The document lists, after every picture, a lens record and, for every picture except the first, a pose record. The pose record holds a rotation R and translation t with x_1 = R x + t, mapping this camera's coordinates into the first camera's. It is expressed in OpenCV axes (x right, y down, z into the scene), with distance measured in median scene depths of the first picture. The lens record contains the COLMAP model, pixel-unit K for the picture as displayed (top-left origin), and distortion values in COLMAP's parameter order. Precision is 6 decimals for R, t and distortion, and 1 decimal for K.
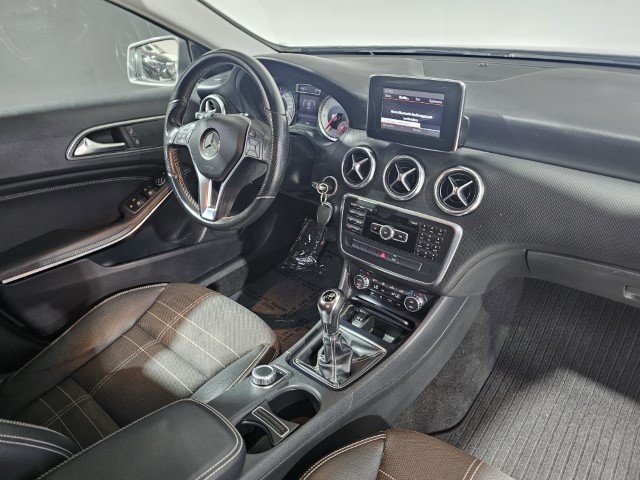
lens RADIAL K [[440.5, 0, 320.0], [0, 440.5, 240.0], [0, 0, 1]] dist [0.022273, -0.000954]
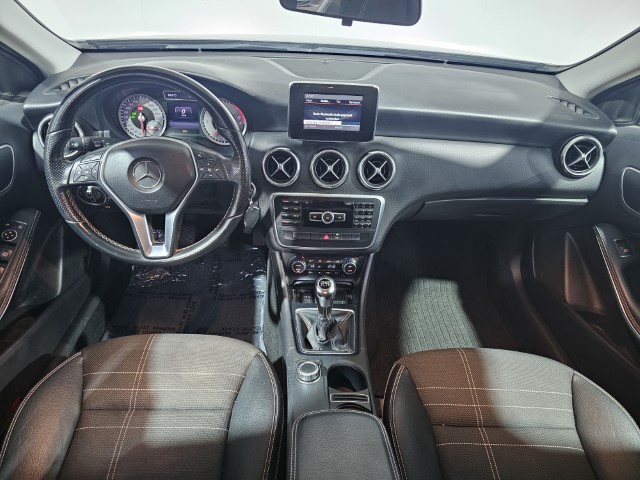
lens RADIAL K [[431.4, 0, 320.0], [0, 431.4, 248.3], [0, 0, 1]] dist [0.001956, -0.000974]
pose [[0.741313, -0.314347, 0.592994, -0.583466], [0.256956, 0.949147, 0.181919, -0.156440], [-0.620024, 0.017515, 0.784388, 0.119656]]
